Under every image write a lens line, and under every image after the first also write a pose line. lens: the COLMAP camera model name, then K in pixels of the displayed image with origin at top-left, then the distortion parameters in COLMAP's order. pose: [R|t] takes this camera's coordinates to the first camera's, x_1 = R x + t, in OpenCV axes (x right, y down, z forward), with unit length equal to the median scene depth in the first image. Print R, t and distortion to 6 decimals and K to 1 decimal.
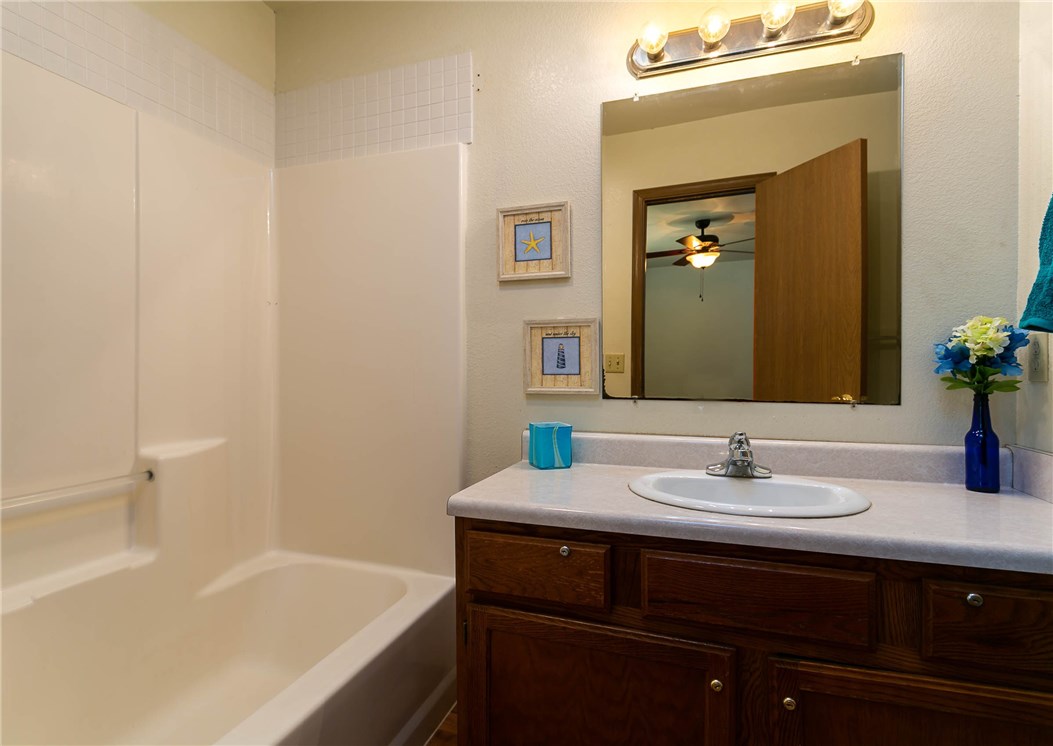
lens RADIAL K [[538.8, 0, 524.8], [0, 538.8, 336.1], [0, 0, 1]] dist [-0.002031, 0.000763]
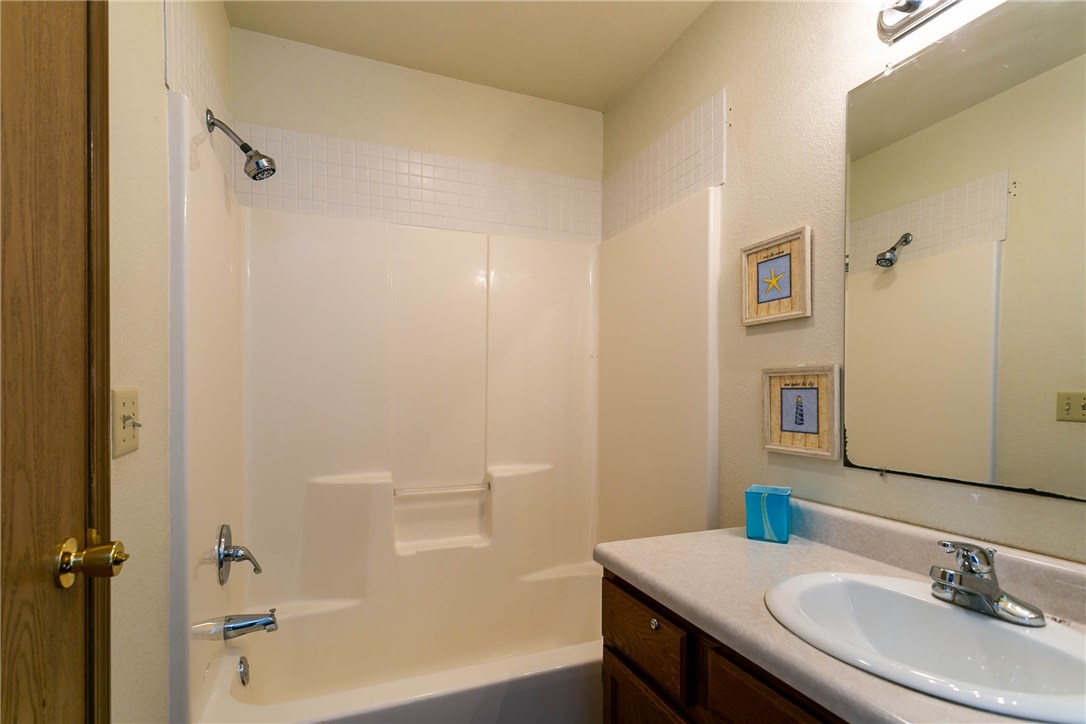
lens RADIAL K [[529.9, 0, 543.0], [0, 529.9, 362.0], [0, 0, 1]] dist [0.000903, 0.000119]
pose [[0.666960, -0.039373, -0.744053, 0.418857], [0.037582, 0.999109, -0.019181, -0.038096], [0.744145, -0.015171, 0.667845, 0.138453]]
